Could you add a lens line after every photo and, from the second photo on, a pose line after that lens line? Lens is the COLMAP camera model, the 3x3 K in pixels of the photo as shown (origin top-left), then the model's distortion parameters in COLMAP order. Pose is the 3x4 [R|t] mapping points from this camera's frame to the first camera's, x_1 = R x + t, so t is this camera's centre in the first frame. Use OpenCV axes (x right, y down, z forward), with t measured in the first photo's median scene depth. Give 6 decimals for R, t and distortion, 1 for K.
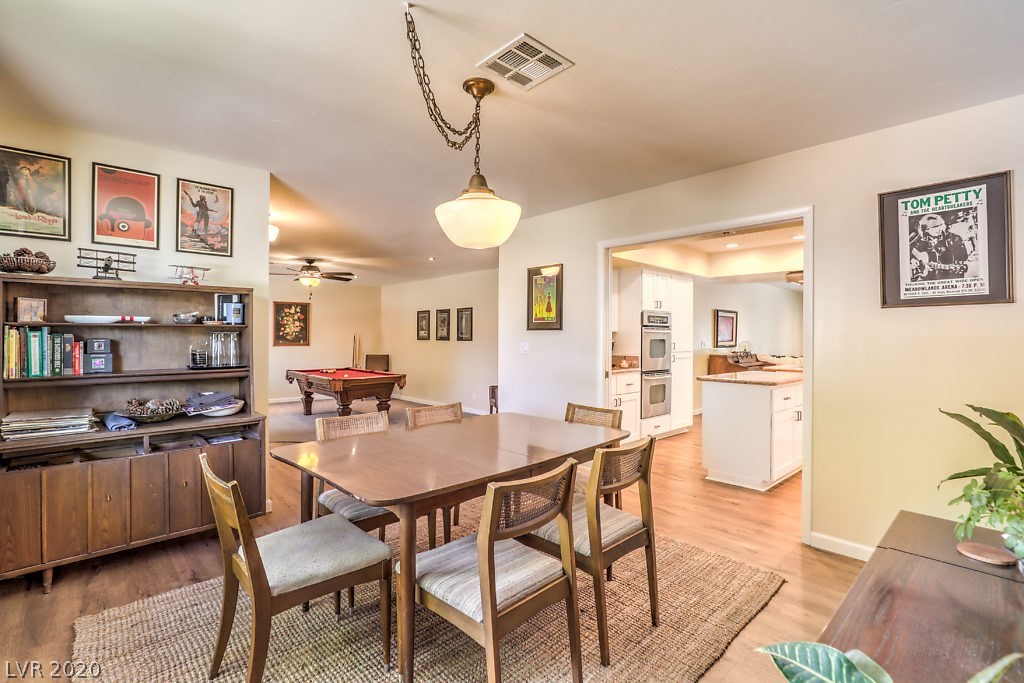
lens RADIAL K [[478.8, 0, 510.5], [0, 478.8, 342.9], [0, 0, 1]] dist [-0.016019, 0.002364]
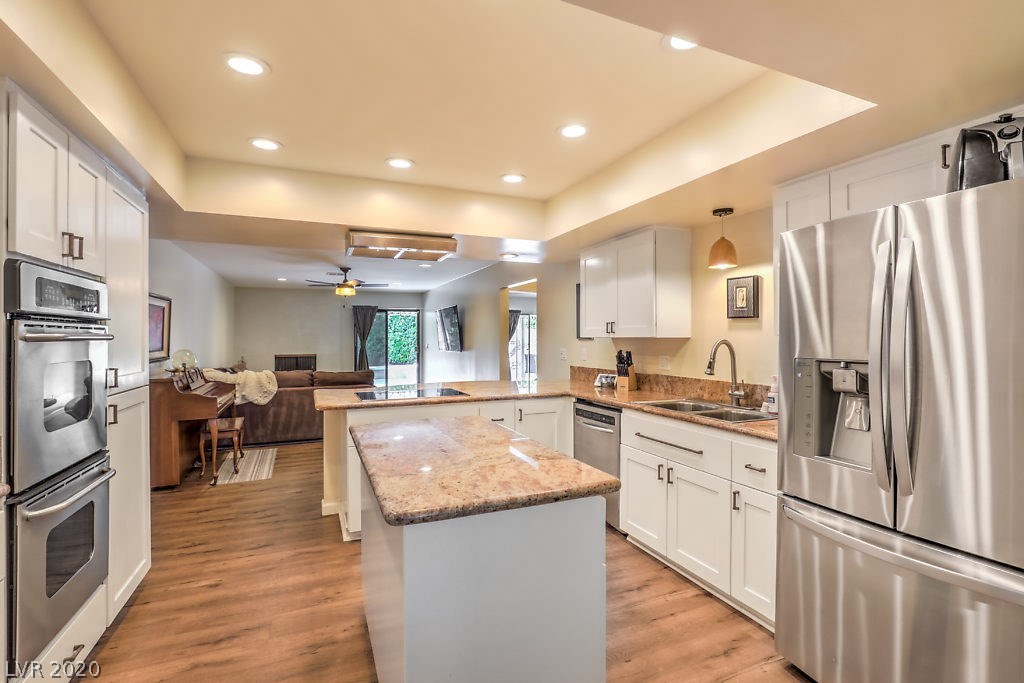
lens RADIAL K [[478.8, 0, 517.4], [0, 478.8, 336.7], [0, 0, 1]] dist [-0.016019, 0.002364]
pose [[0.344278, -0.000017, 0.938868, 0.122306], [0.011058, 0.999931, -0.004037, -0.018289], [-0.938803, 0.011772, 0.344254, 0.610312]]
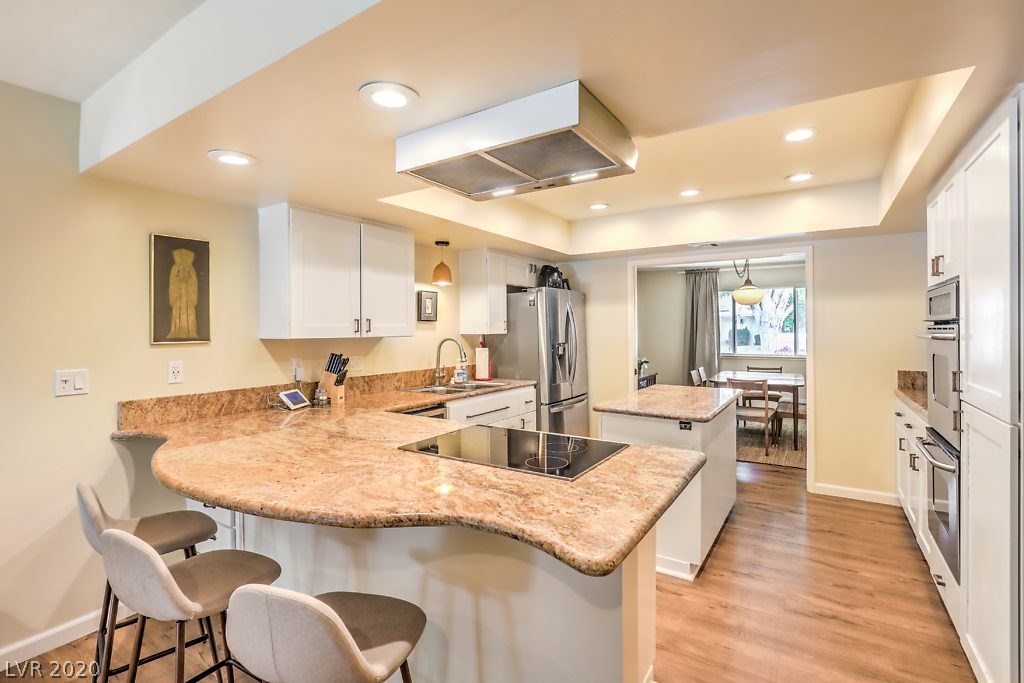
lens RADIAL K [[478.8, 0, 504.7], [0, 478.8, 325.6], [0, 0, 1]] dist [-0.016019, 0.002364]
pose [[-0.976361, 0.001890, -0.216140, 0.703623], [0.001615, 0.999998, 0.001446, -0.031577], [0.216142, 0.001062, -0.976361, 1.242385]]
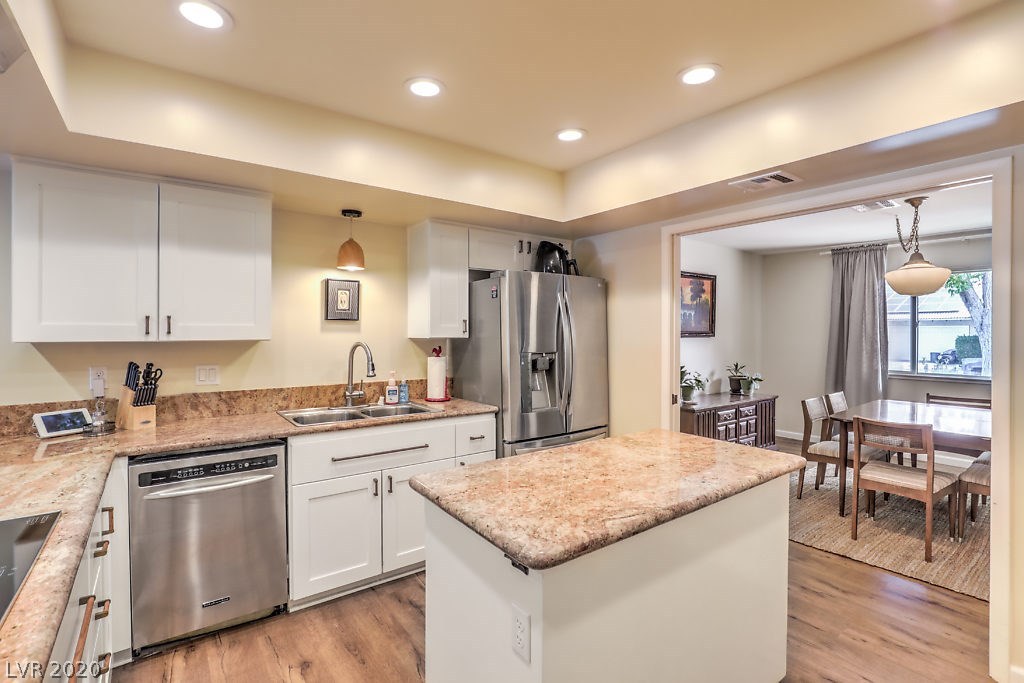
lens RADIAL K [[478.8, 0, 496.1], [0, 478.8, 335.5], [0, 0, 1]] dist [-0.016019, 0.002364]
pose [[-0.992049, -0.004952, 0.125759, 0.440248], [-0.002846, 0.999853, 0.016921, -0.029778], [-0.125824, 0.016428, -0.991917, 1.038830]]
